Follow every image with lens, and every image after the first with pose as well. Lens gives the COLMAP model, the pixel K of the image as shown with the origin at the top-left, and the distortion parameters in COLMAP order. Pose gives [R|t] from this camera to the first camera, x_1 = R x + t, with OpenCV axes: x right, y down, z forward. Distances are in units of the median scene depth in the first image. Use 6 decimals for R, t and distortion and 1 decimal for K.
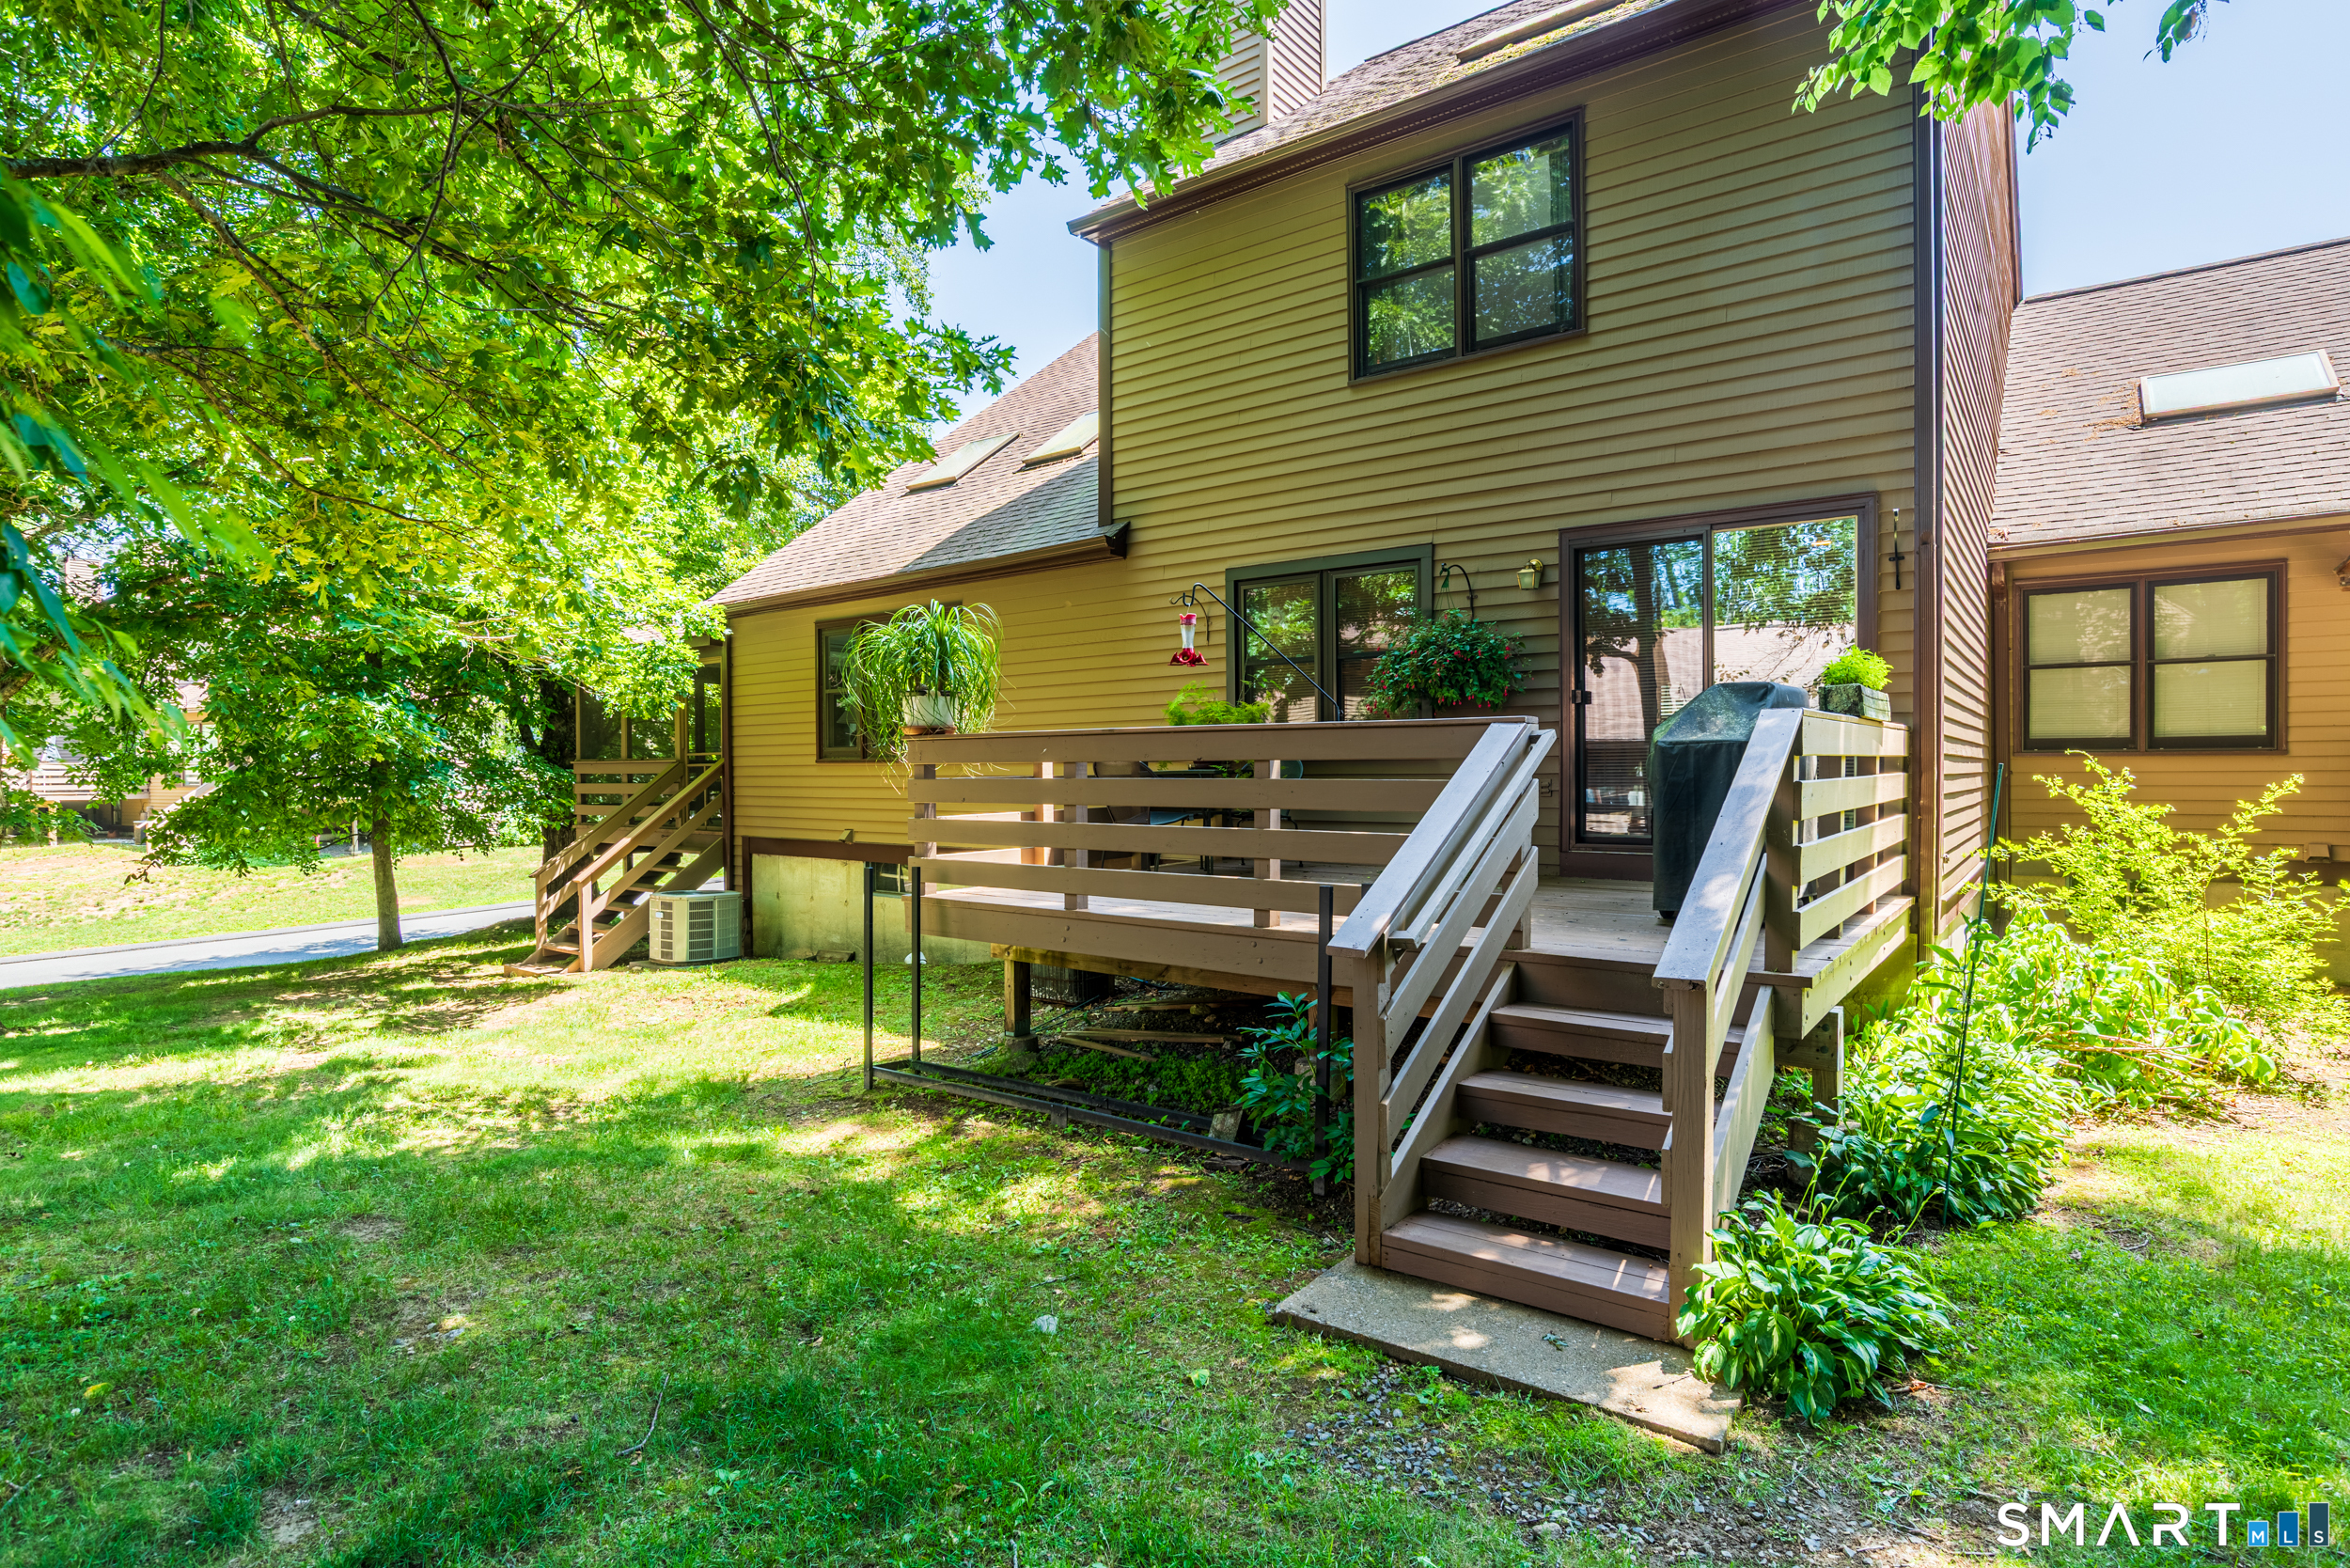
lens RADIAL K [[1202.7, 0, 1183.3], [0, 1202.7, 787.7], [0, 0, 1]] dist [-0.051736, 0.023374]
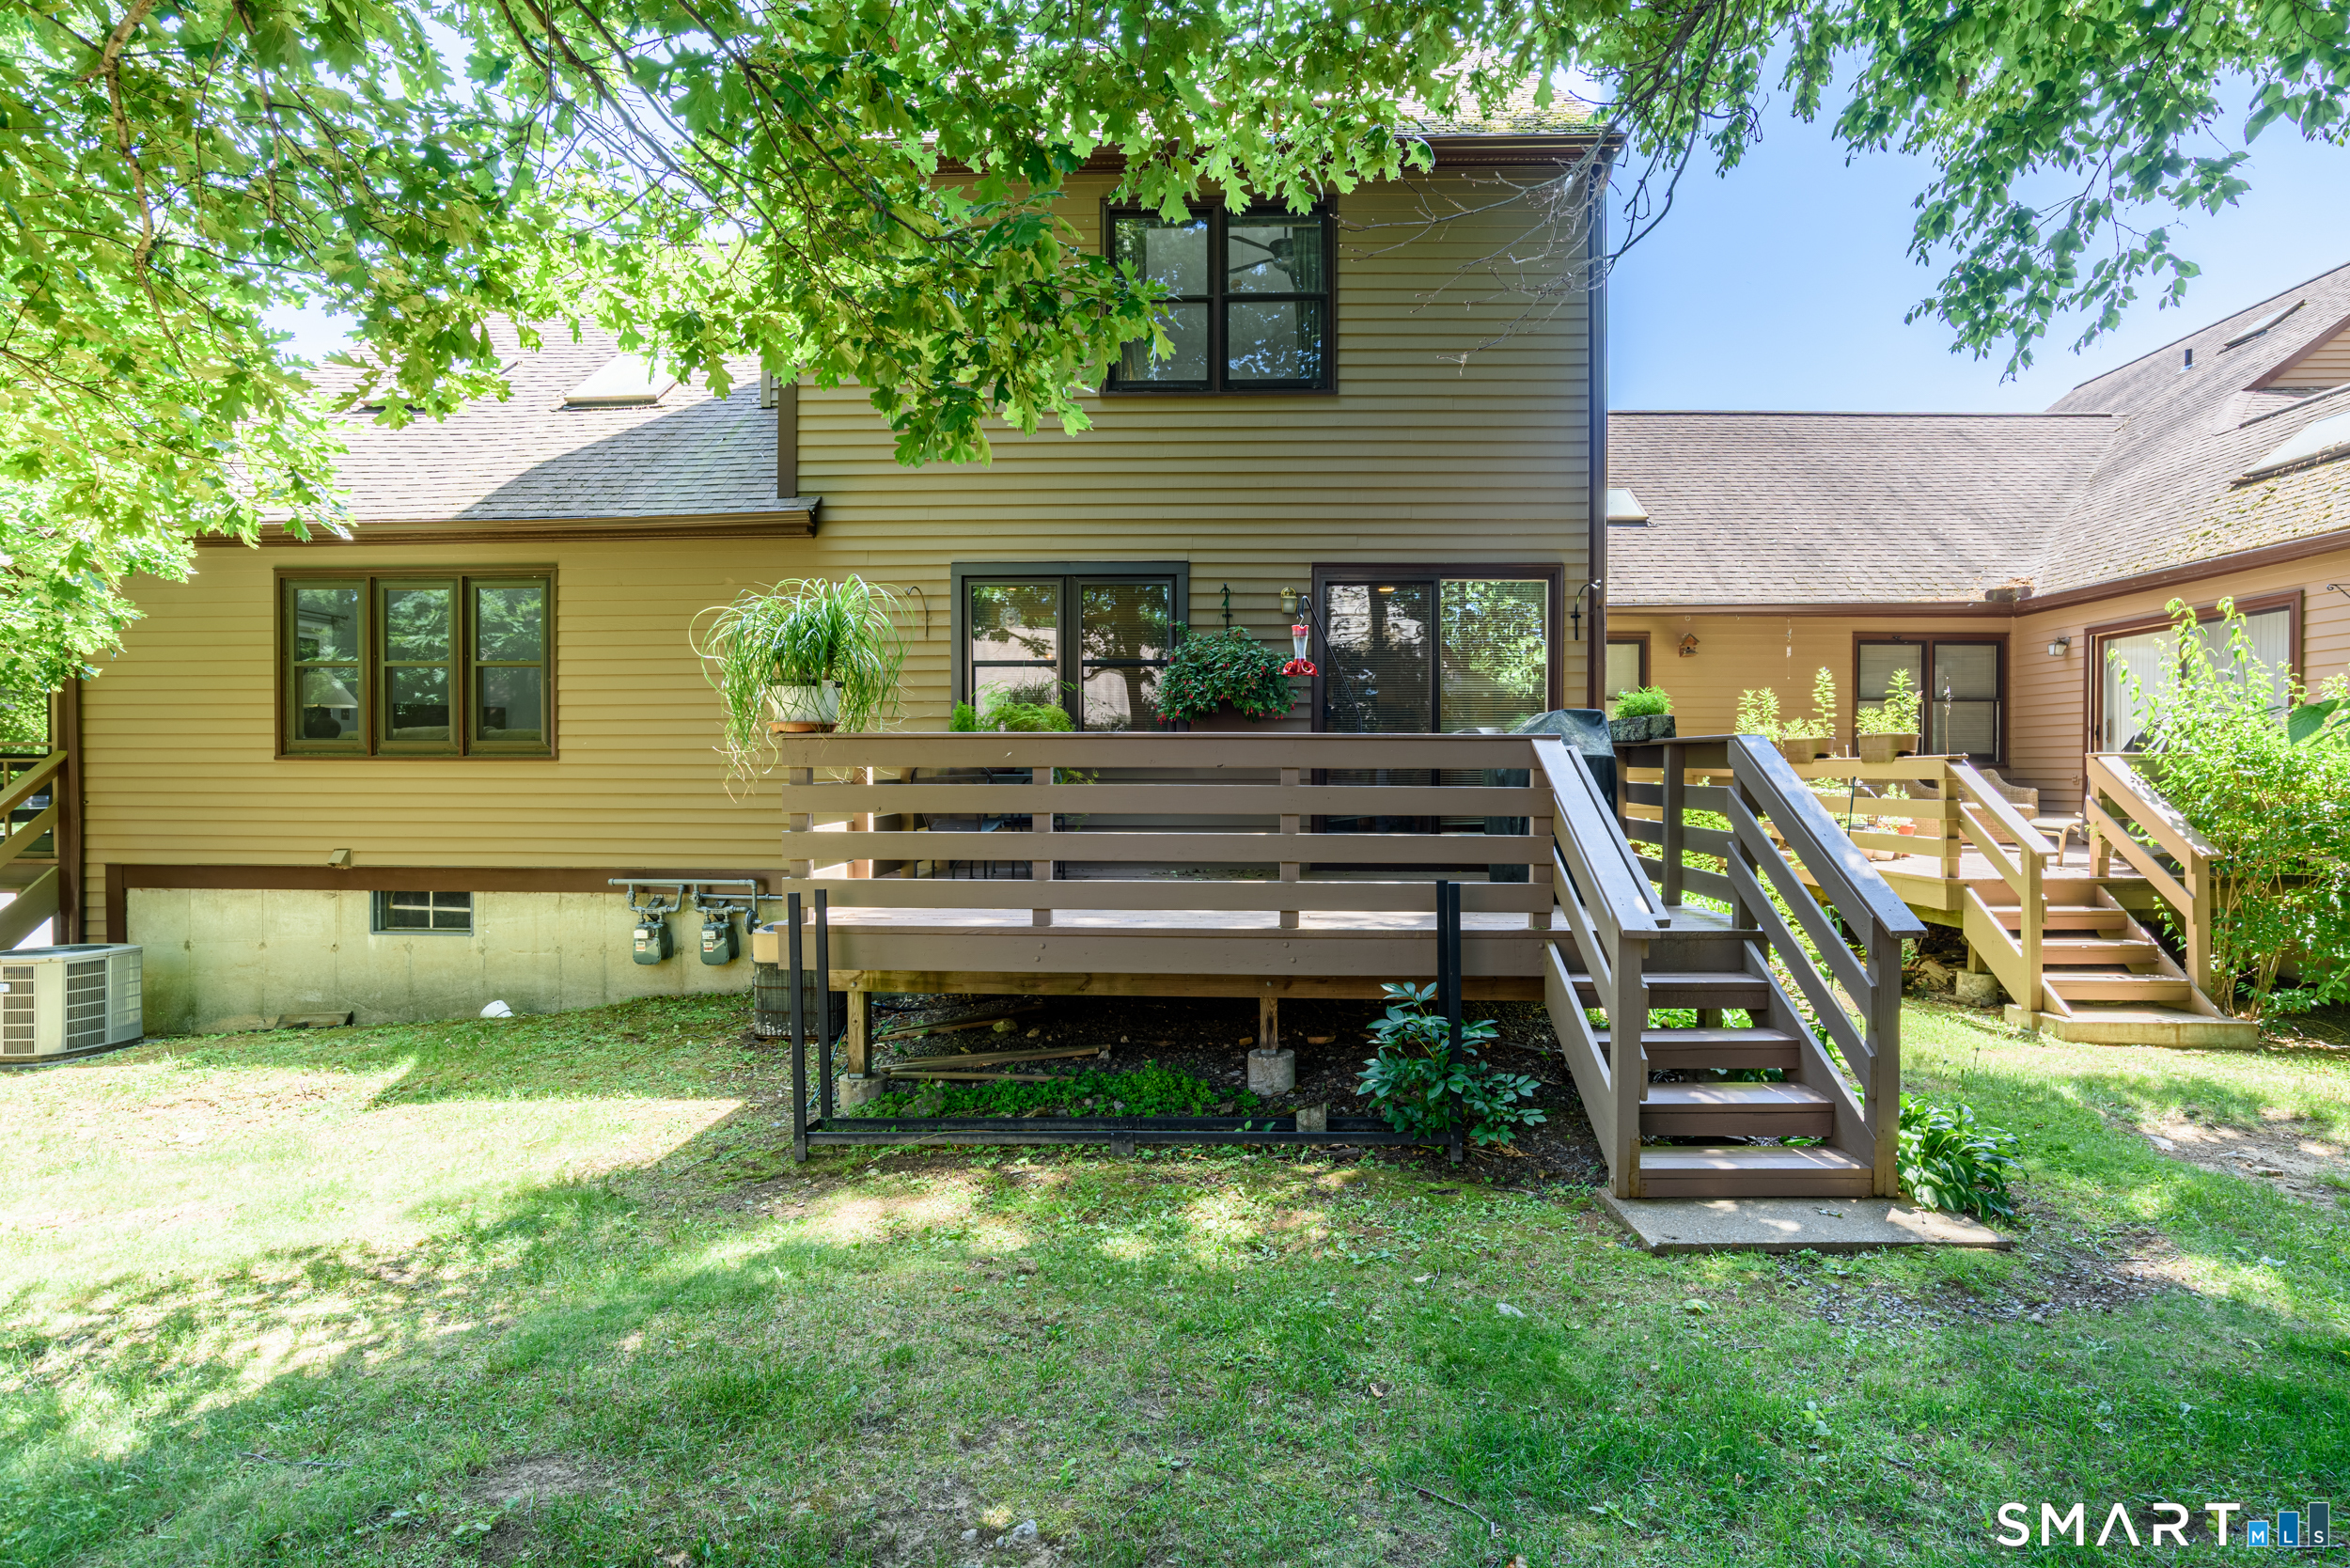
lens RADIAL K [[1202.7, 0, 1183.3], [0, 1202.7, 787.7], [0, 0, 1]] dist [-0.051736, 0.023374]
pose [[0.814236, -0.001993, 0.580531, -0.581902], [0.002380, 0.999997, 0.000095, -0.005390], [-0.580530, 0.001304, 0.814238, 0.192767]]
